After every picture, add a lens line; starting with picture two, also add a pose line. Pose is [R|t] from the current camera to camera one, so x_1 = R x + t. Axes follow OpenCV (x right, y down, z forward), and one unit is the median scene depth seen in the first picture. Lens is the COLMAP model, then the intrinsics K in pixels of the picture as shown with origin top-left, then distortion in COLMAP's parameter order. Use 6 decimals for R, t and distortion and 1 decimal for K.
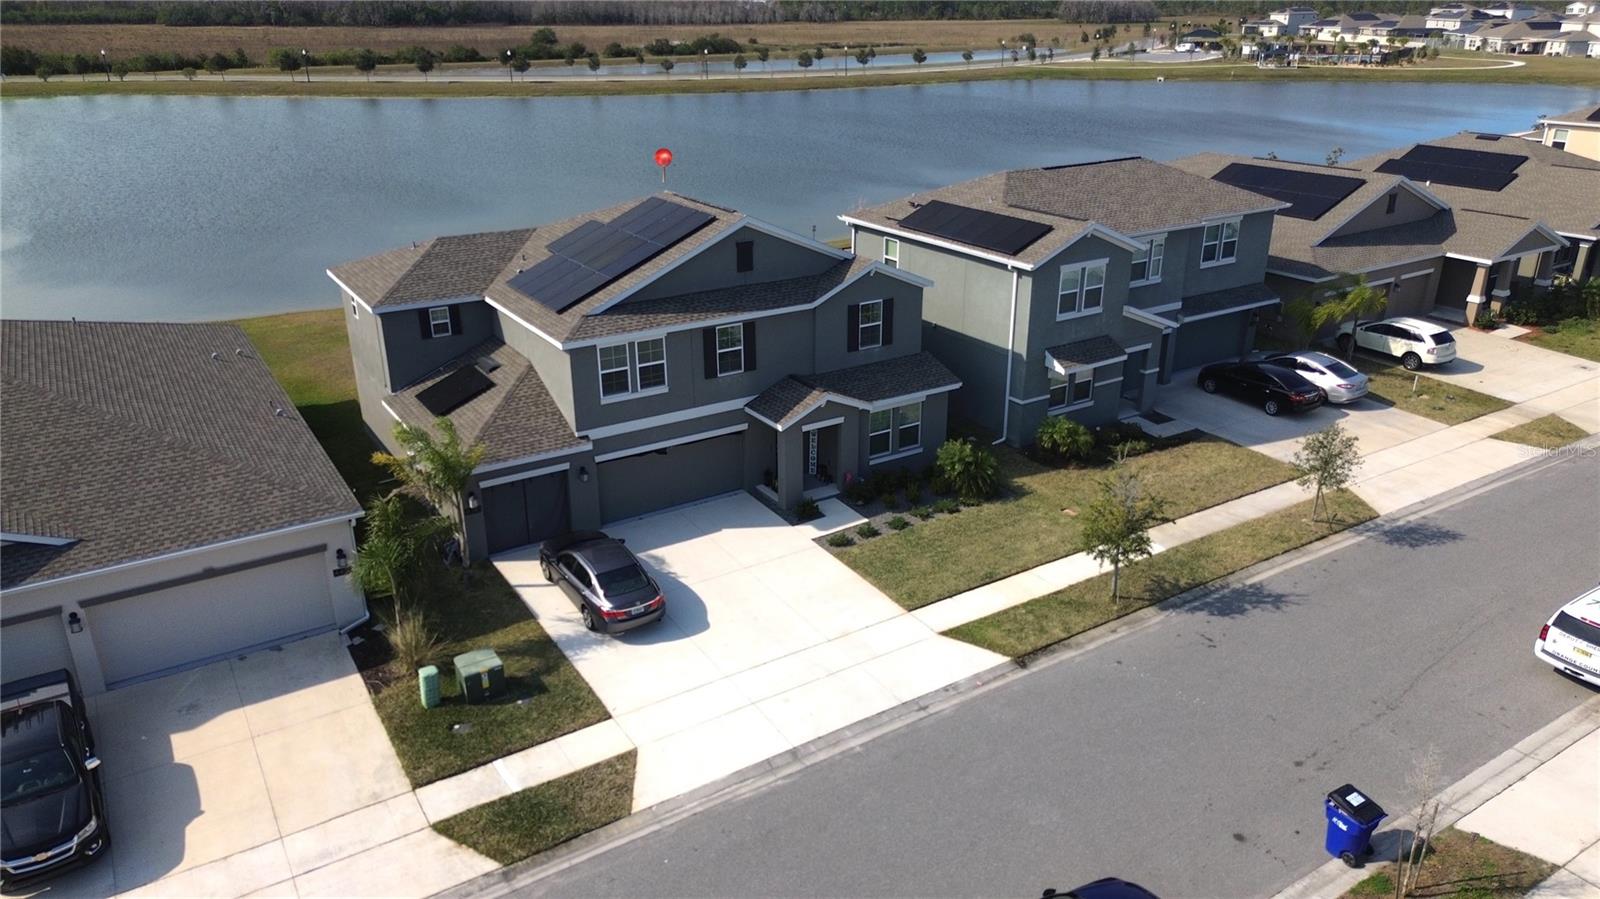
lens RADIAL K [[1126.7, 0, 805.3], [0, 1126.7, 444.5], [0, 0, 1]] dist [0.067468, -0.065700]
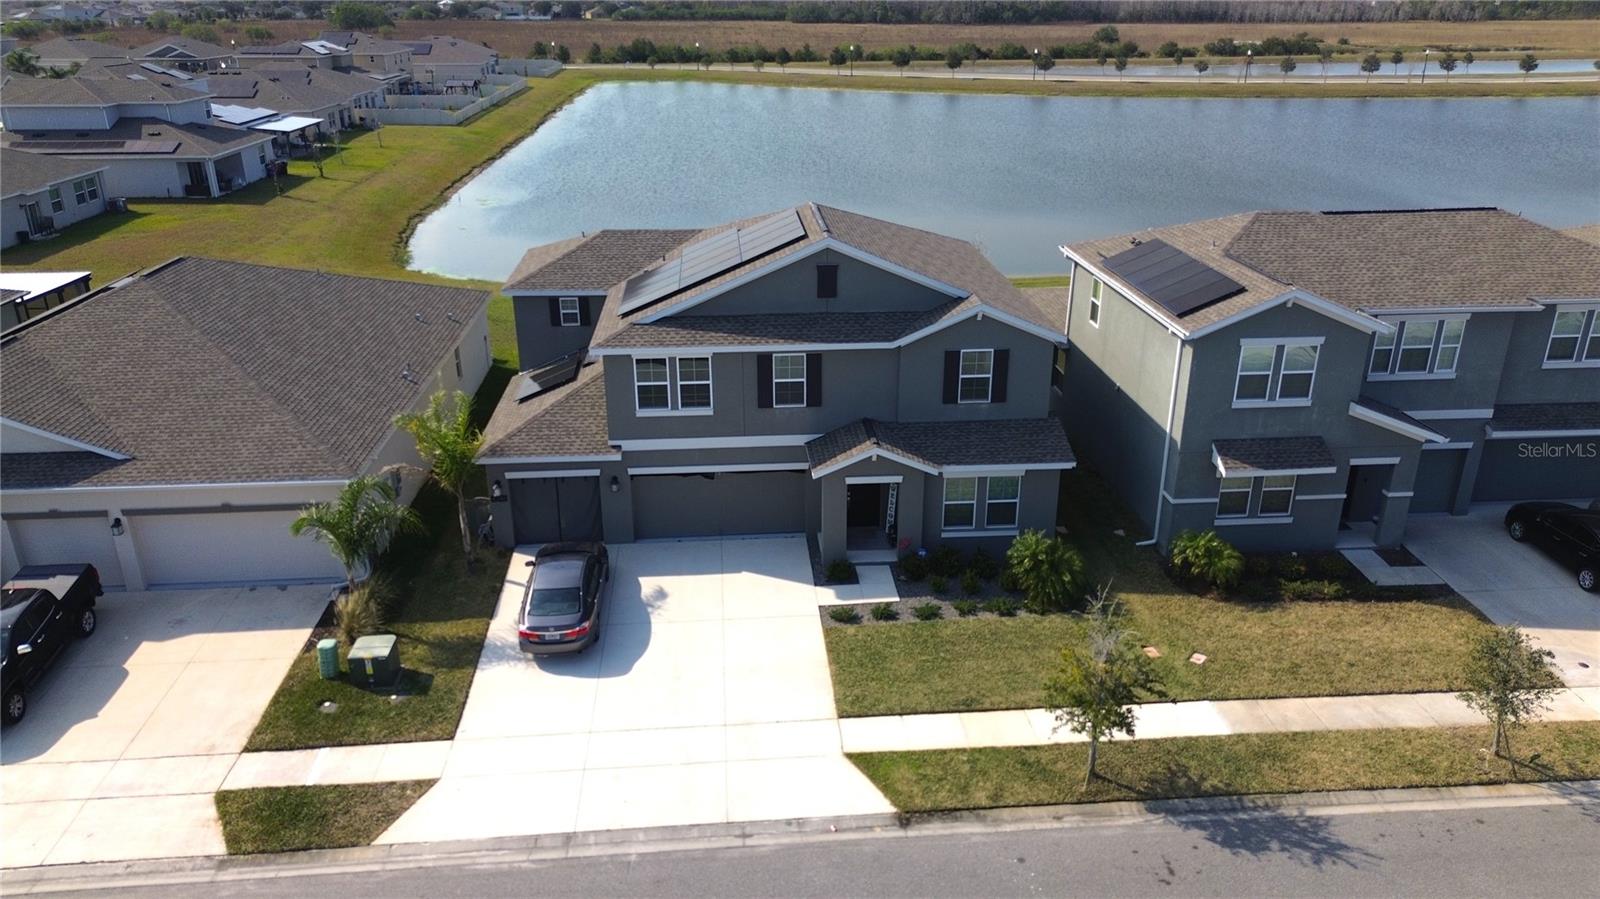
lens RADIAL K [[1126.7, 0, 805.3], [0, 1126.7, 444.5], [0, 0, 1]] dist [0.067468, -0.065700]
pose [[0.880580, 0.177250, -0.439501, 0.352007], [-0.176544, 0.983359, 0.042865, -0.074176], [0.439785, 0.039845, 0.897219, 0.188905]]
